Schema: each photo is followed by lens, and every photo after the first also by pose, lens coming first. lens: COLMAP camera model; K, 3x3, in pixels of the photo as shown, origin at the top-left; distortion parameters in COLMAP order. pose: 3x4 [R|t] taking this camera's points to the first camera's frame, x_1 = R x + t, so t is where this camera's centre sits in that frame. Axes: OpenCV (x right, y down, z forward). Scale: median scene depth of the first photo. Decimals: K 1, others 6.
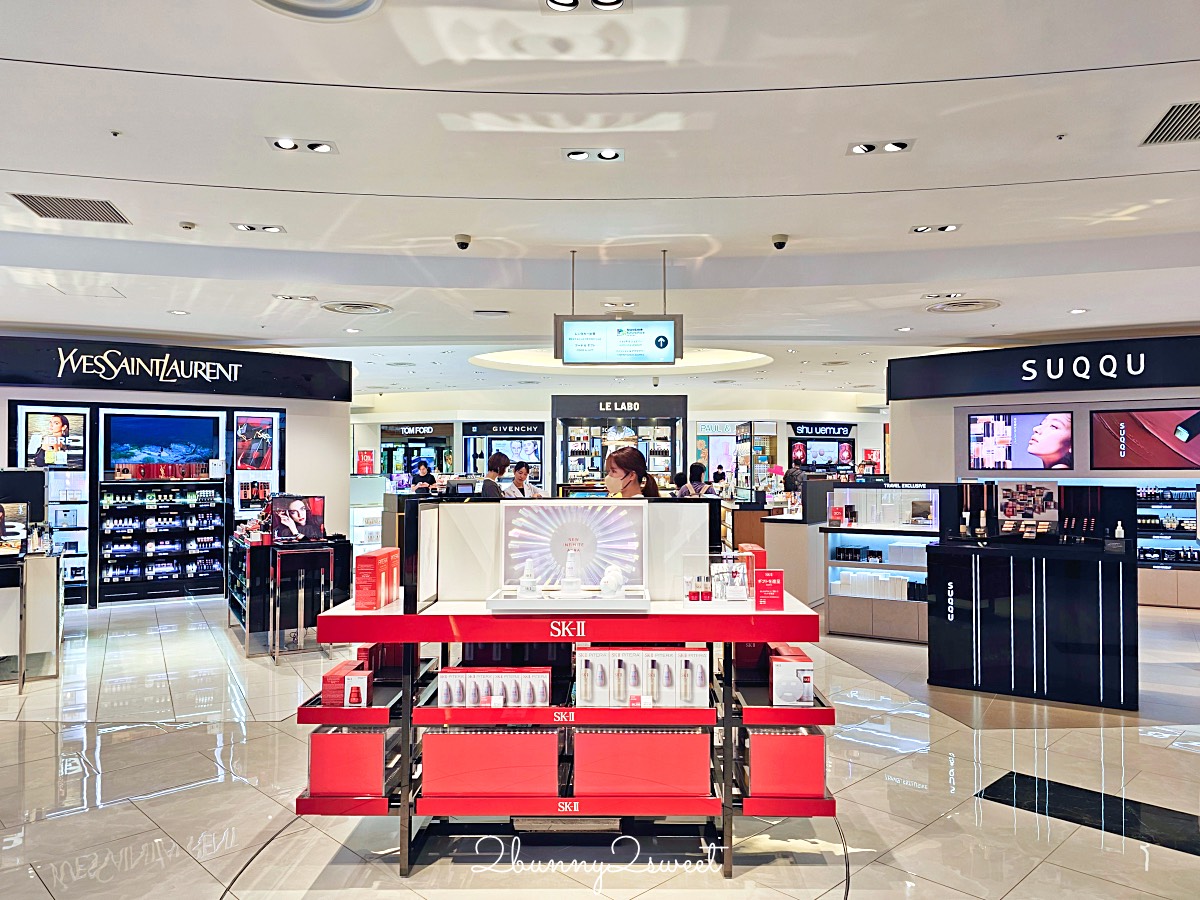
lens RADIAL K [[838.8, 0, 615.3], [0, 838.8, 445.5], [0, 0, 1]] dist [0.058473, -0.061269]
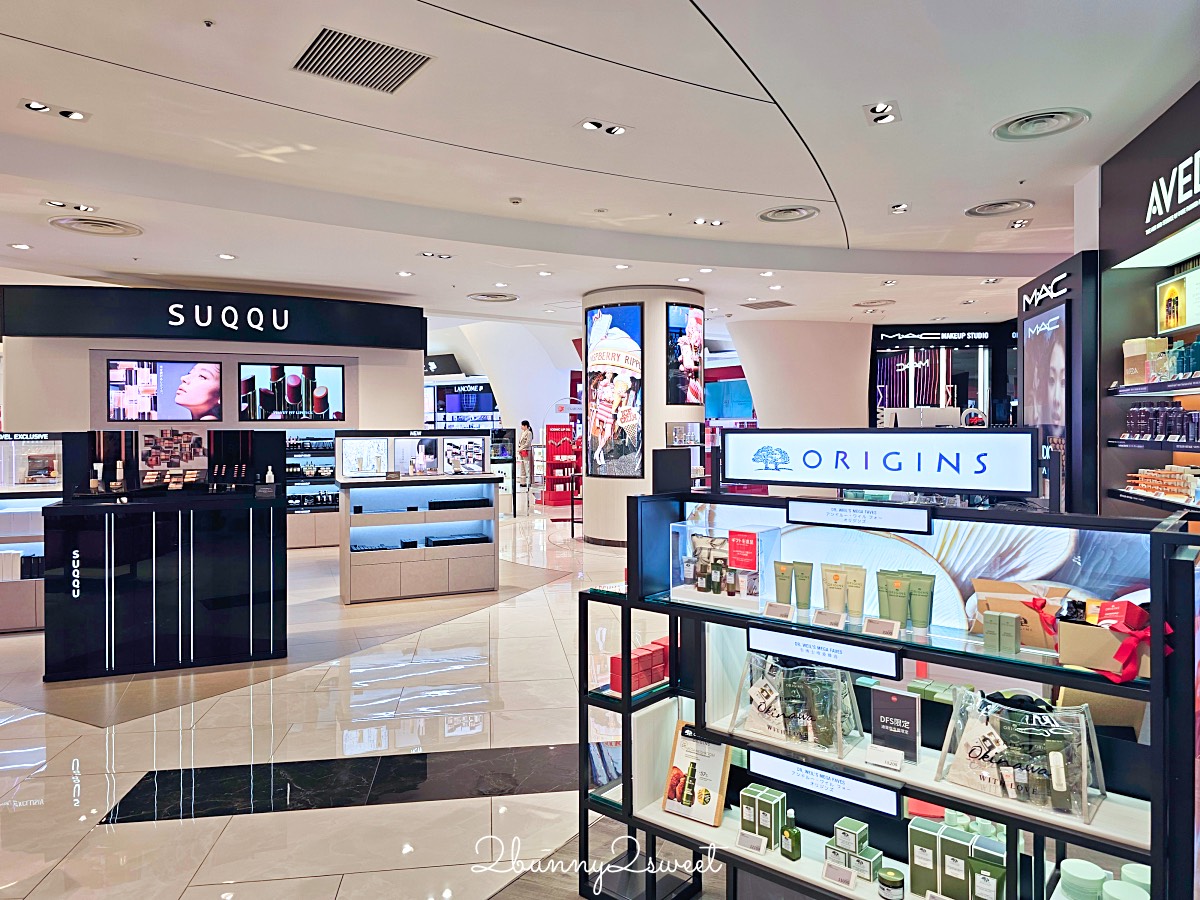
lens RADIAL K [[838.8, 0, 615.3], [0, 838.8, 445.5], [0, 0, 1]] dist [0.058473, -0.061269]
pose [[0.597449, -0.020484, 0.801645, 0.050925], [-0.019700, 0.998997, 0.040209, 0.017503], [-0.801665, -0.039815, 0.596446, 0.099971]]
